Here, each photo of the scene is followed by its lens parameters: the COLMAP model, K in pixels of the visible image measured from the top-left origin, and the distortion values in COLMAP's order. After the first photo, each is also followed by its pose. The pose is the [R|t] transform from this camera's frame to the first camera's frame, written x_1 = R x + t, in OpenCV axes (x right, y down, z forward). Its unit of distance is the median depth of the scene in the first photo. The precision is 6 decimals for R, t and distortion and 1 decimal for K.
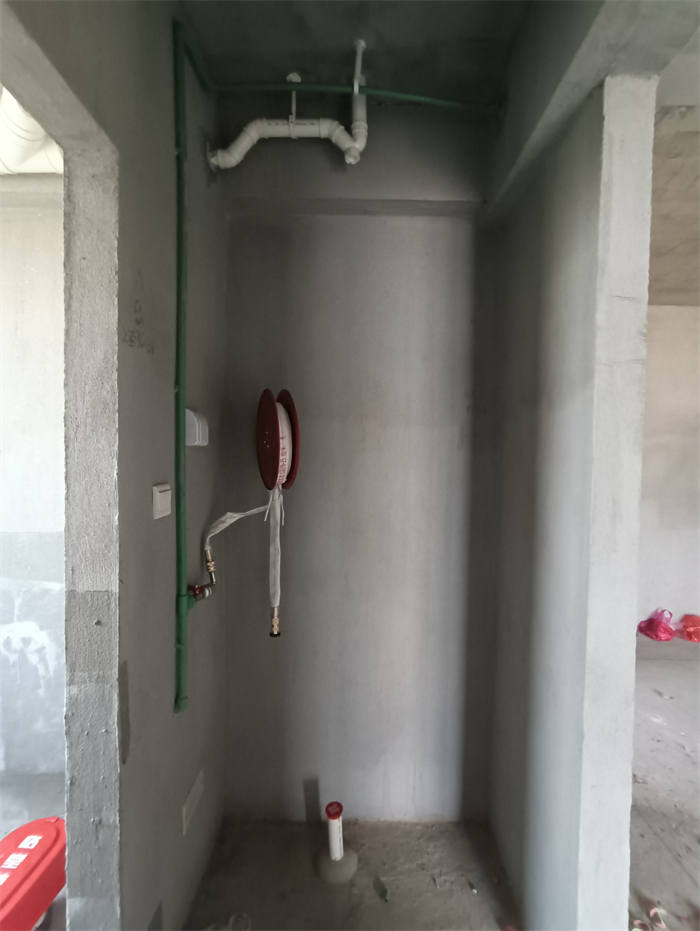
lens RADIAL K [[423.5, 0, 354.6], [0, 423.5, 462.0], [0, 0, 1]] dist [-0.003013, 0.001900]
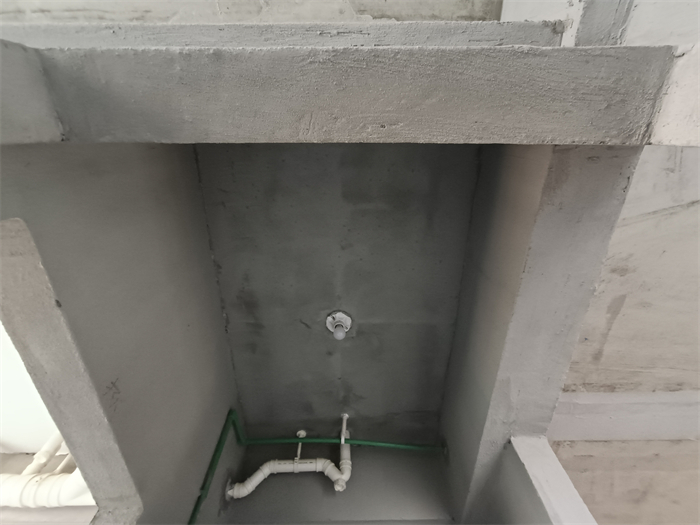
lens RADIAL K [[318.9, 0, 351.9], [0, 318.9, 264.4], [0, 0, 1]] dist [-0.002100, -0.000620]
pose [[0.999685, -0.010179, 0.022960, 0.015646], [0.025115, 0.403471, -0.914648, -0.115293], [0.000046, 0.914936, 0.403600, -0.004255]]
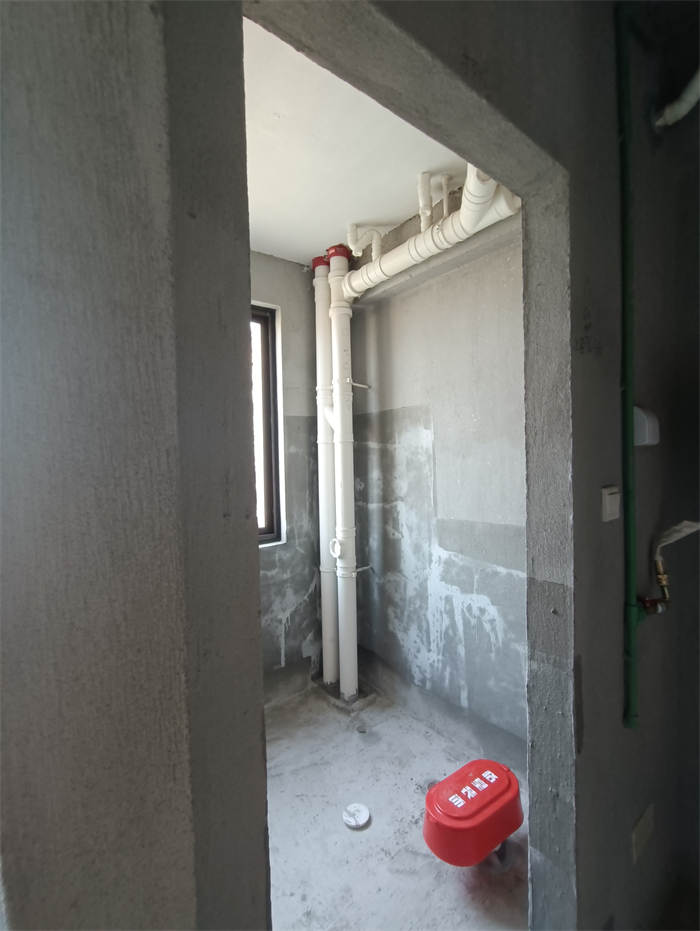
lens RADIAL K [[423.5, 0, 356.9], [0, 423.5, 463.2], [0, 0, 1]] dist [-0.003013, 0.001900]
pose [[0.621617, -0.016719, -0.783143, -0.047156], [0.020380, 0.999779, -0.005168, -0.007192], [0.783056, -0.012748, 0.621820, -0.059900]]
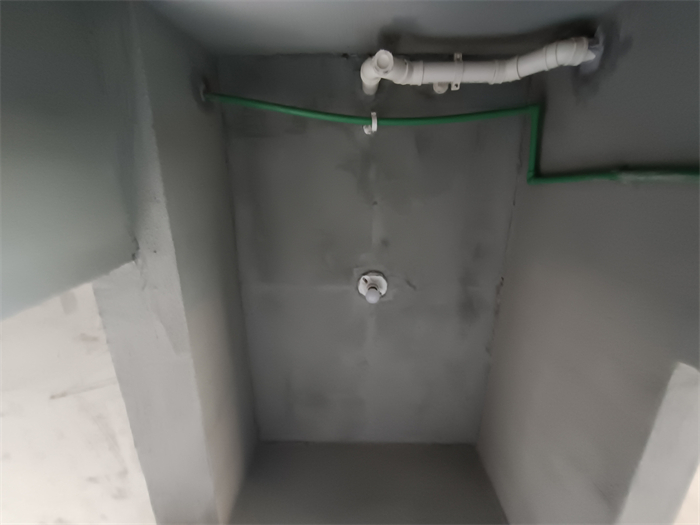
lens RADIAL K [[318.9, 0, 350.0], [0, 318.9, 263.0], [0, 0, 1]] dist [-0.002100, -0.000620]
pose [[-0.999769, -0.000334, 0.021494, 0.039161], [-0.020635, 0.295310, -0.955178, -0.133896], [-0.006028, -0.955401, -0.295249, 0.882054]]
